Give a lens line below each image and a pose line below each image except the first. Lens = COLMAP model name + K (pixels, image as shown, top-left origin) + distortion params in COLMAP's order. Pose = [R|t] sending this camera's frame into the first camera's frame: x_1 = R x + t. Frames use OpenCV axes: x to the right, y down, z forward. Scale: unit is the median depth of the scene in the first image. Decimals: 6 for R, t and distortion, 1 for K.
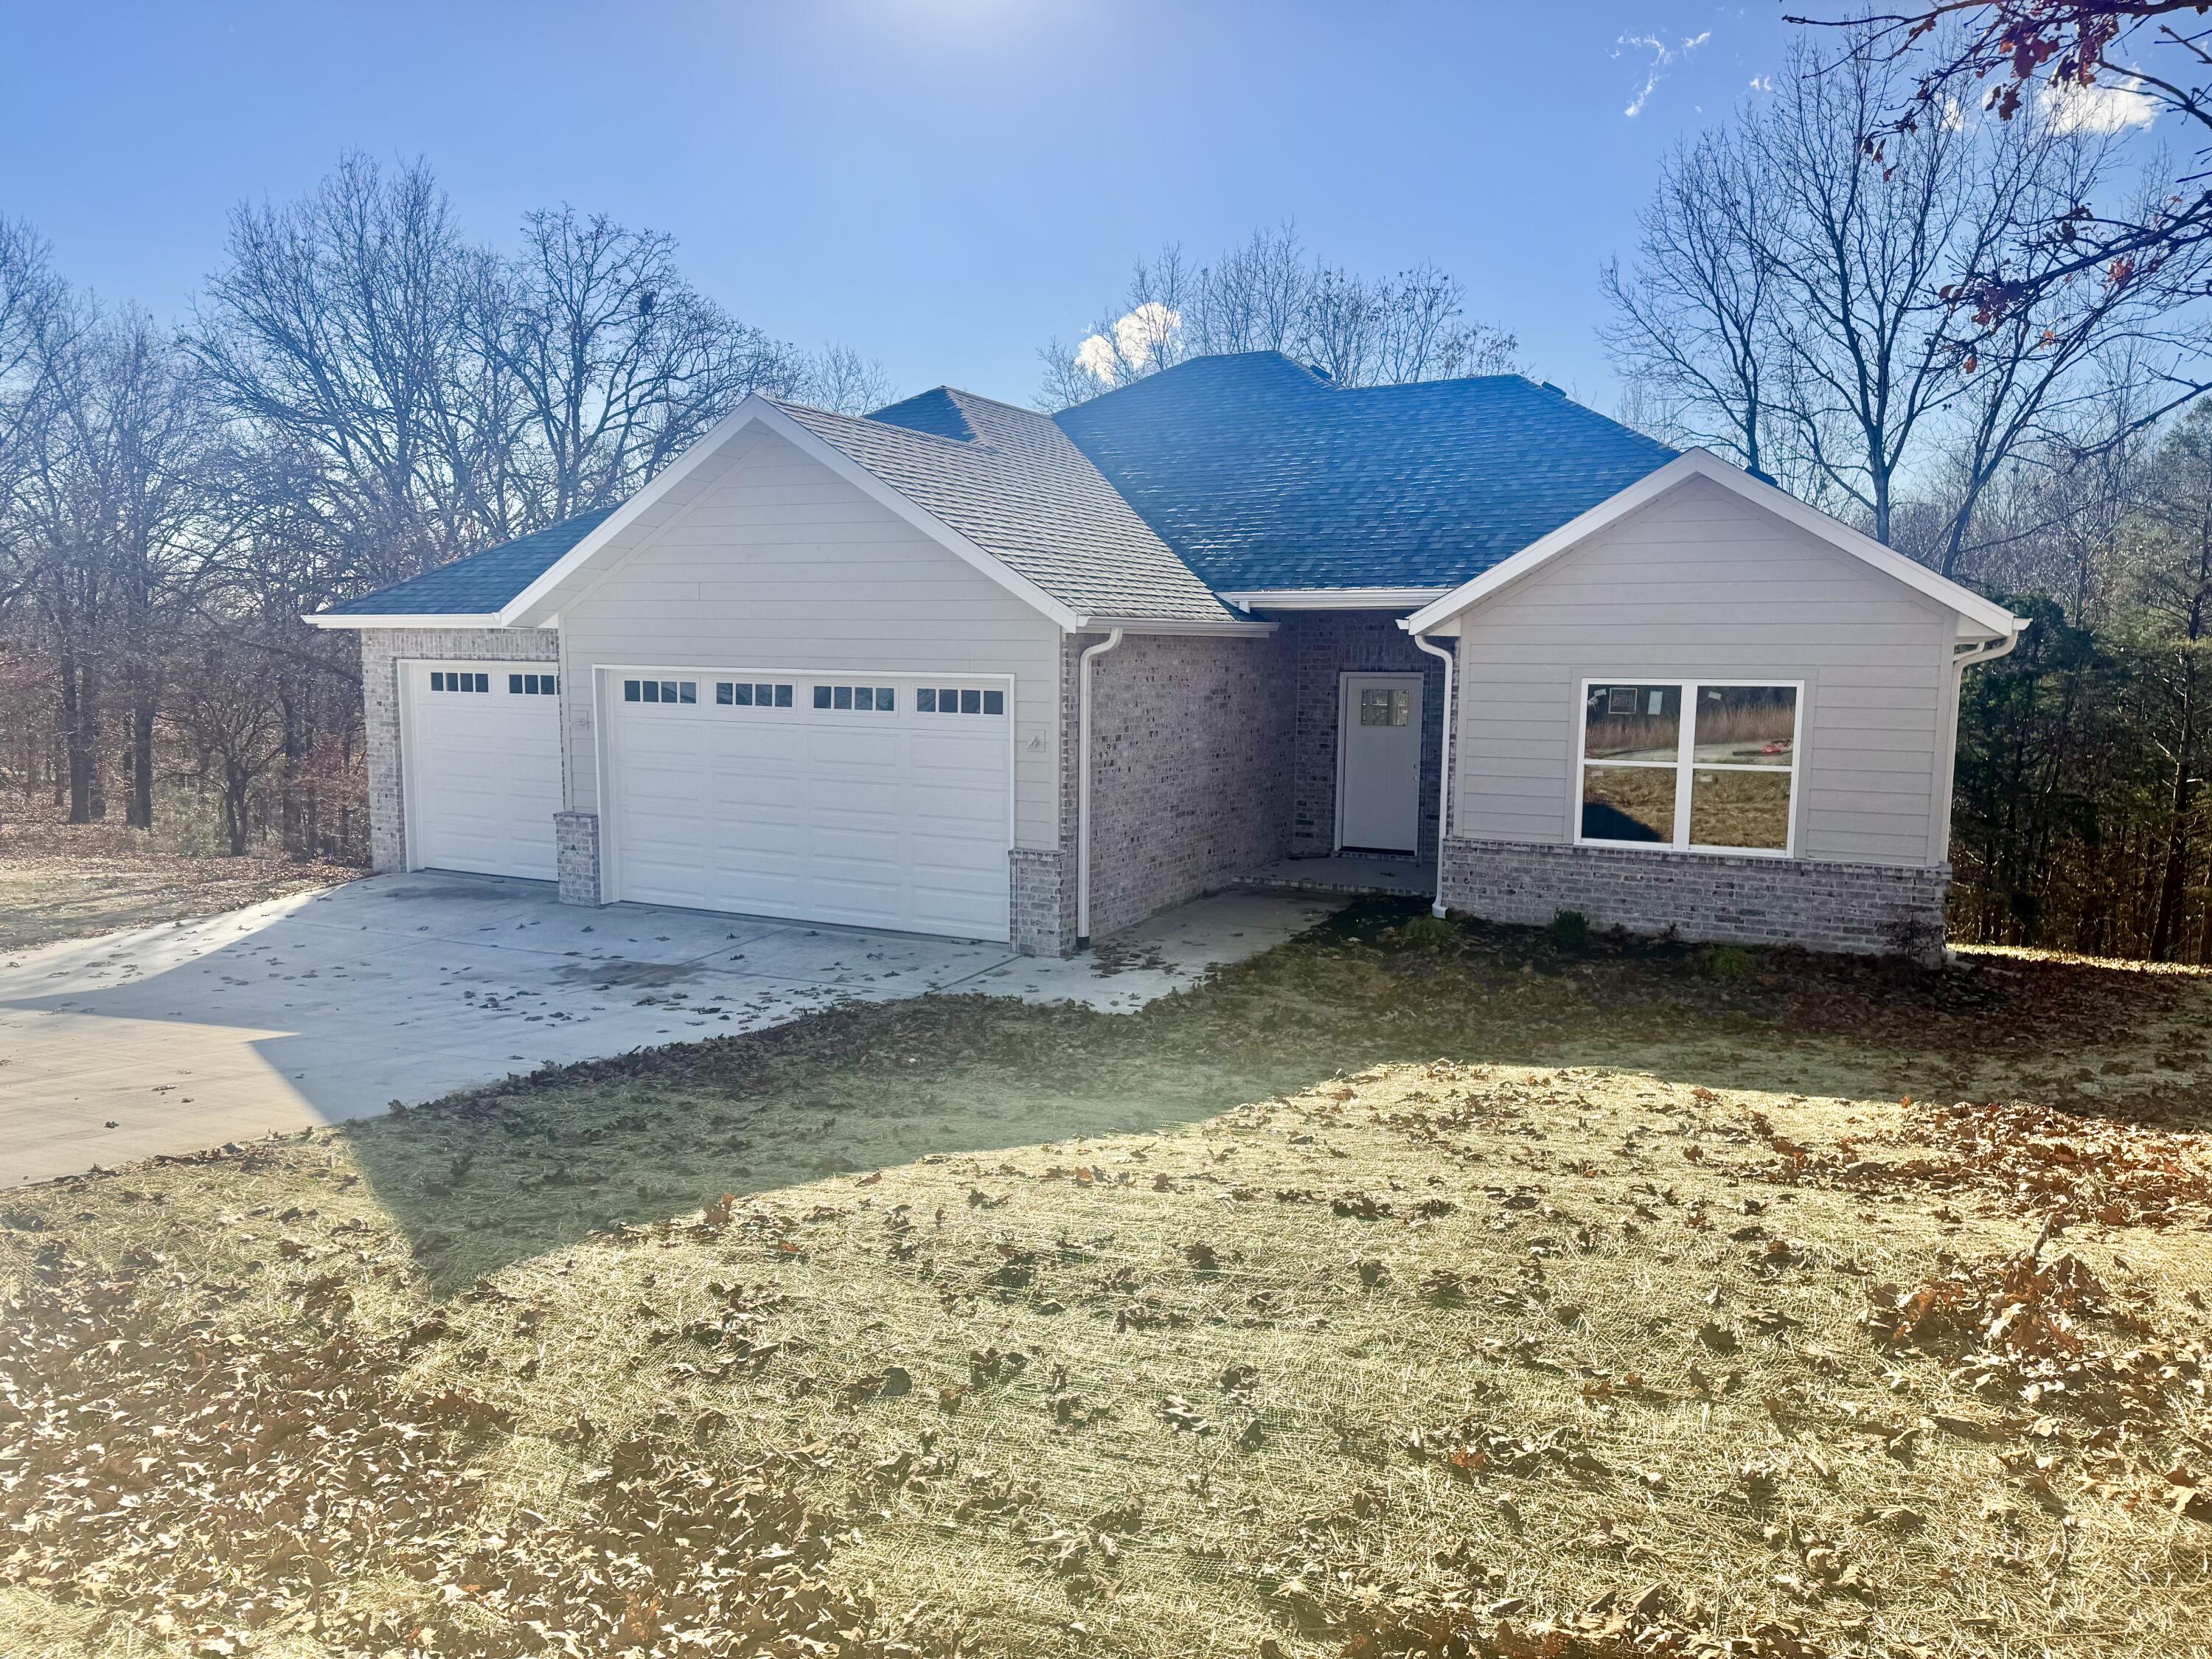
lens RADIAL K [[1536.2, 0, 1106.0], [0, 1536.2, 829.5], [0, 0, 1]] dist [0.193595, -0.000723]
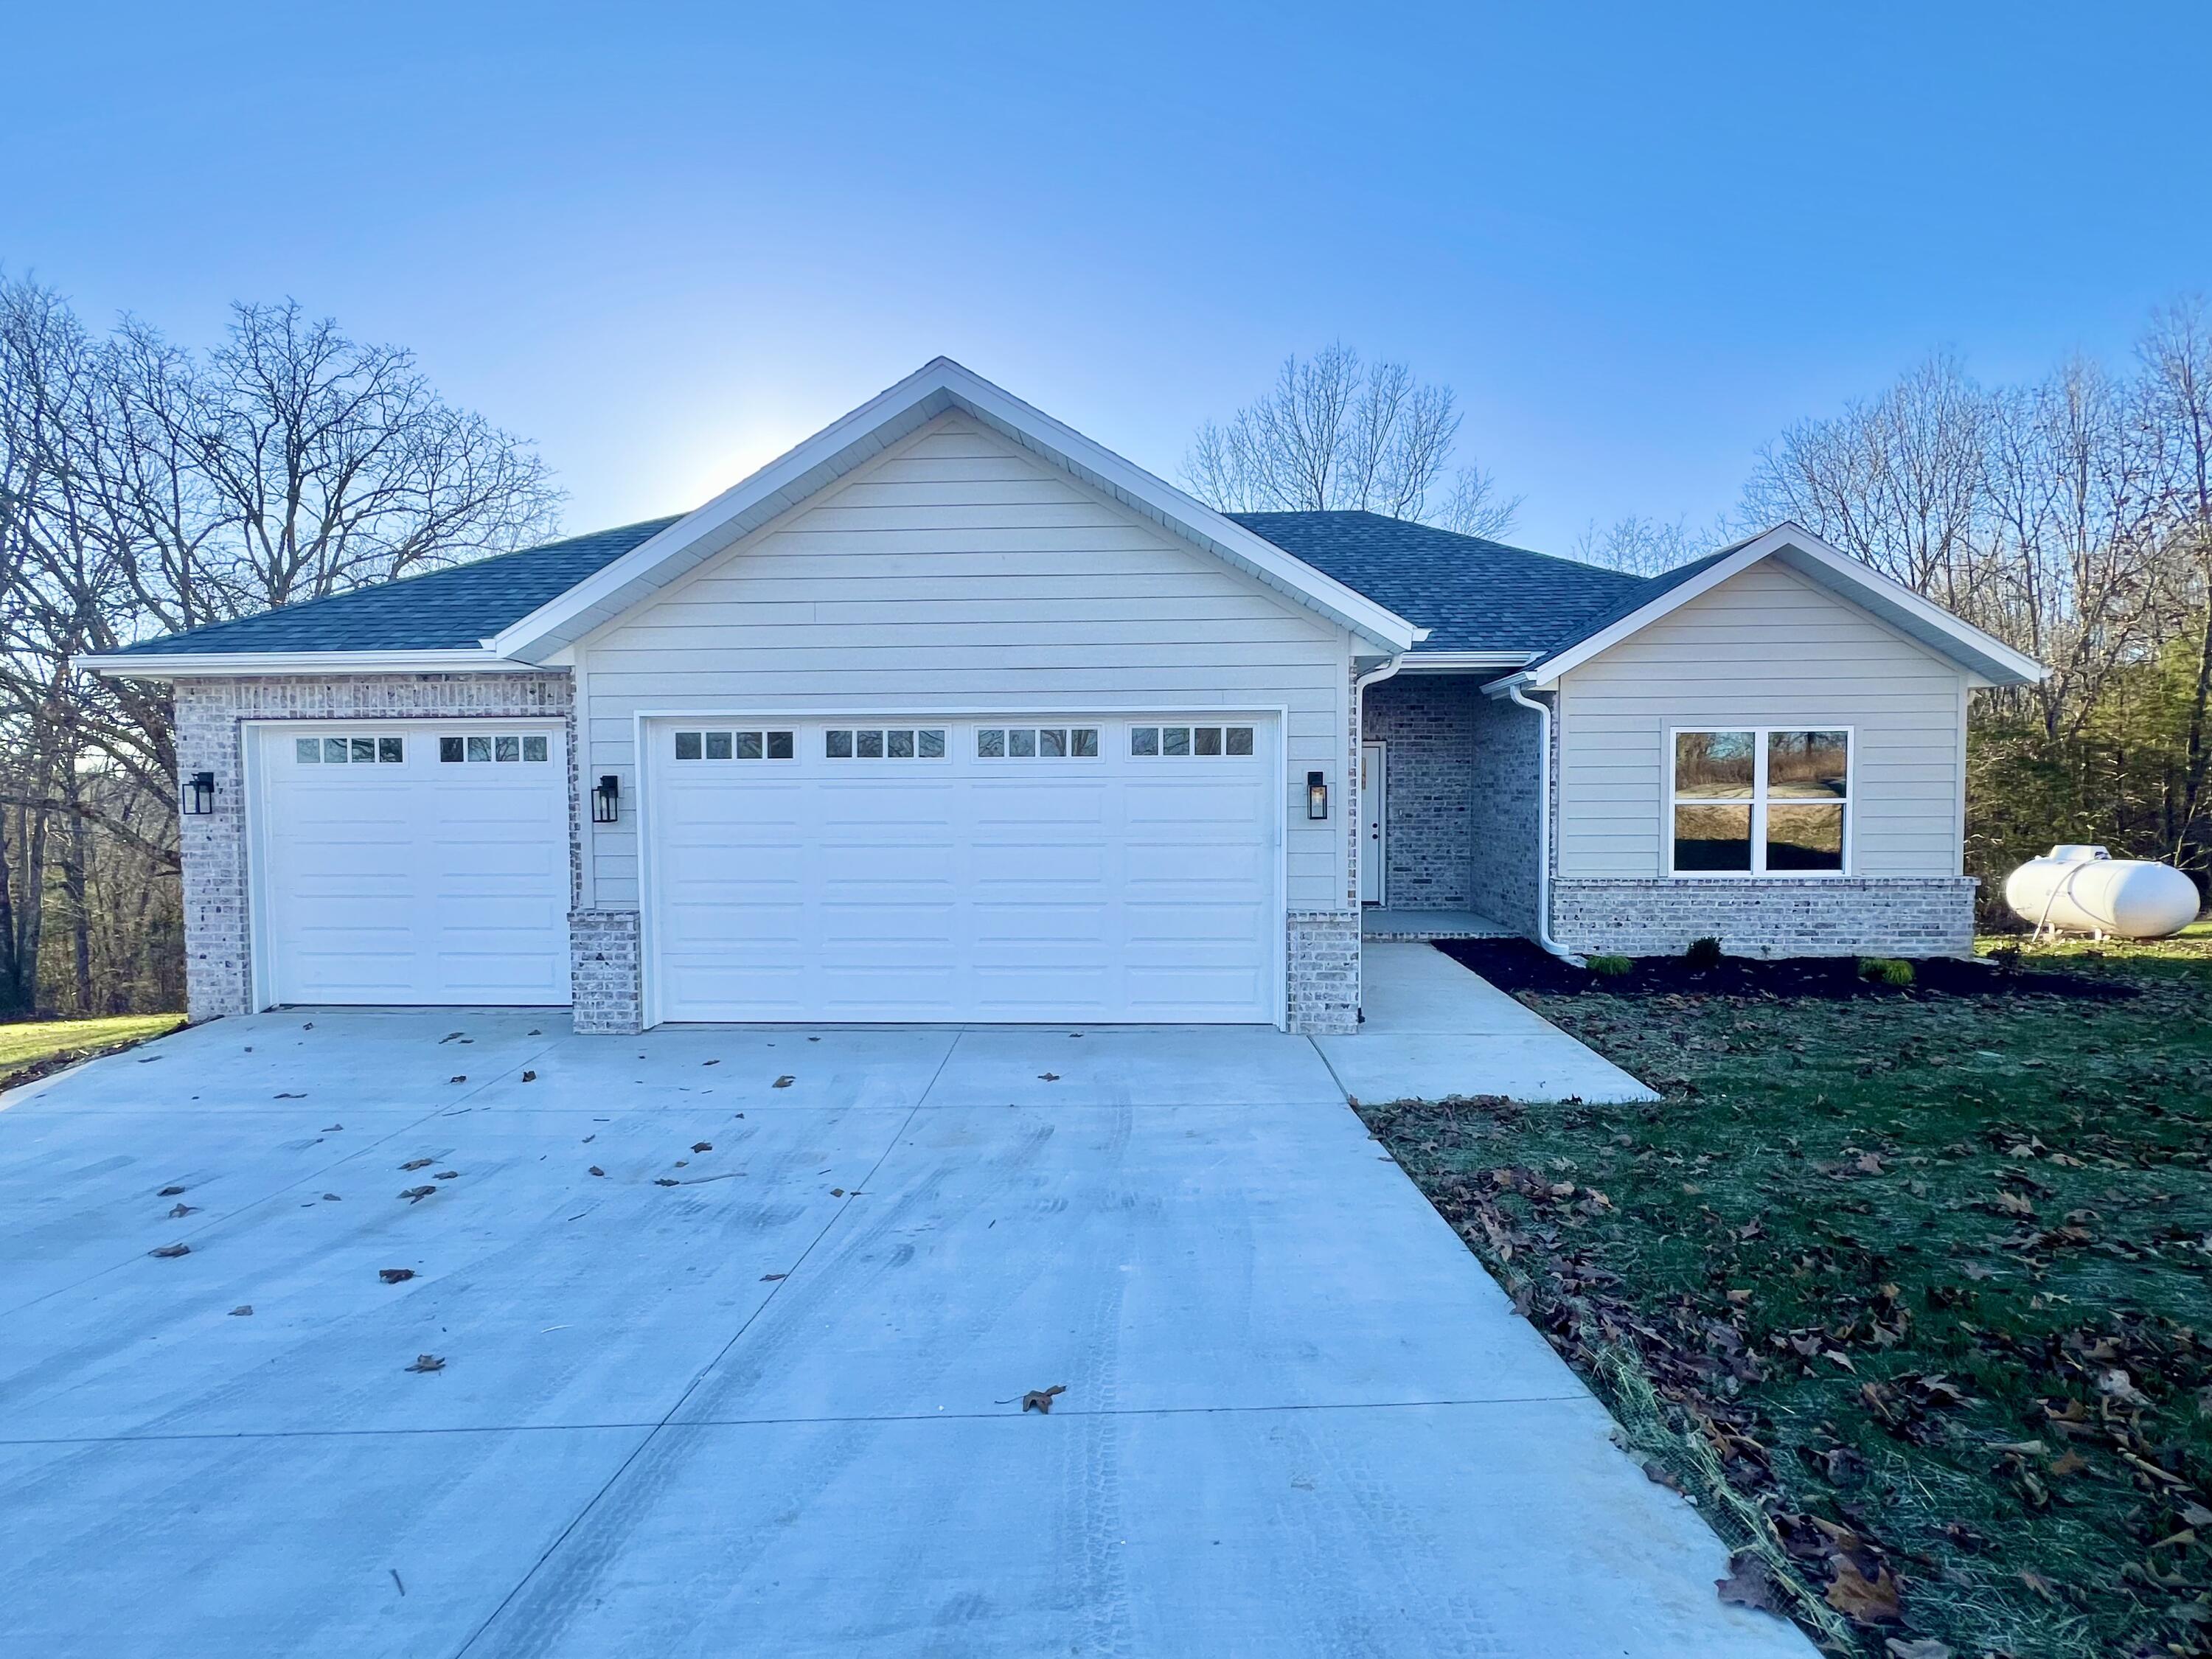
lens RADIAL K [[1078.2, 0, 1106.0], [0, 1078.2, 829.5], [0, 0, 1]] dist [0.025396, 0.000112]
pose [[0.899083, -0.029022, 0.436816, -0.378304], [0.062918, 0.996008, -0.063326, -0.000952], [-0.433234, 0.084419, 0.897319, 0.469973]]
